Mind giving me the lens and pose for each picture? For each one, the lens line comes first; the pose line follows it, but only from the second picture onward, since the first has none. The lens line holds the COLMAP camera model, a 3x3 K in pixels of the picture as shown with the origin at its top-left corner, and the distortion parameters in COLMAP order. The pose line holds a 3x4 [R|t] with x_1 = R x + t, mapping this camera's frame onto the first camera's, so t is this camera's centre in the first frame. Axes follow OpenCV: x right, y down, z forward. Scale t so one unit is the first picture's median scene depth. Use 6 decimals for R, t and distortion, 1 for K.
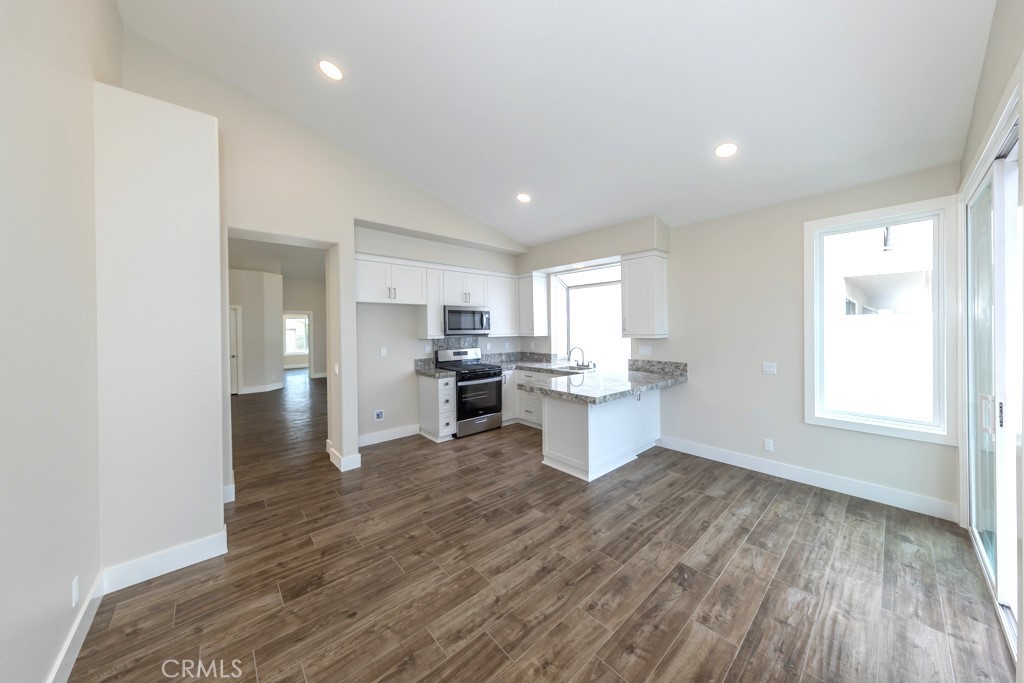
lens RADIAL K [[330.6, 0, 521.5], [0, 330.6, 331.0], [0, 0, 1]] dist [0.000272, -0.000007]
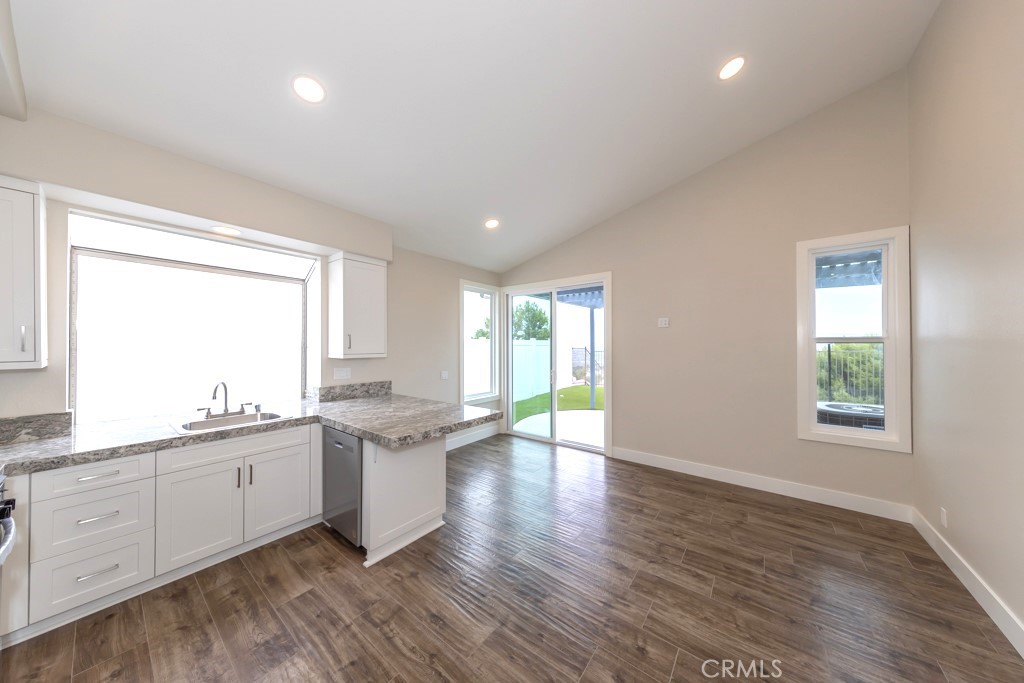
lens RADIAL K [[330.1, 0, 515.9], [0, 330.1, 341.3], [0, 0, 1]] dist [0.005016, -0.000024]
pose [[-0.181976, 0.019040, 0.983119, -0.486852], [0.009955, 0.999797, -0.017521, -0.002387], [-0.983253, 0.006598, -0.182129, 0.685315]]
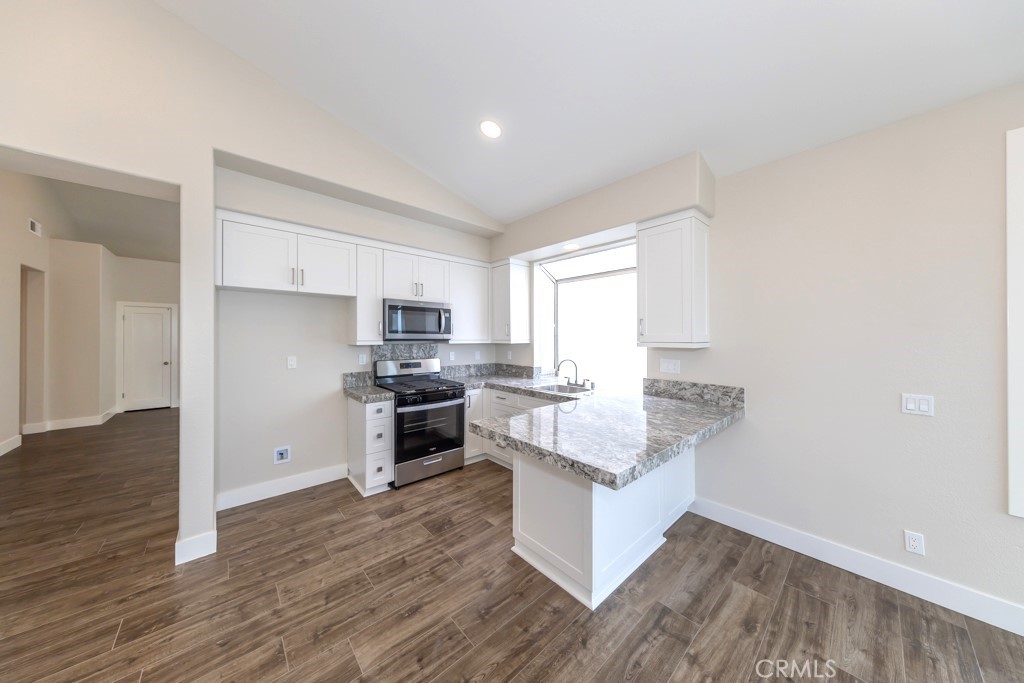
lens RADIAL K [[320.1, 0, 511.7], [0, 320.1, 336.7], [0, 0, 1]] dist [0.001206, 0.000016]
pose [[0.999915, 0.012165, 0.004704, 0.044187], [-0.012124, 0.999890, -0.008591, 0.007968], [-0.004808, 0.008534, 0.999952, 0.329665]]
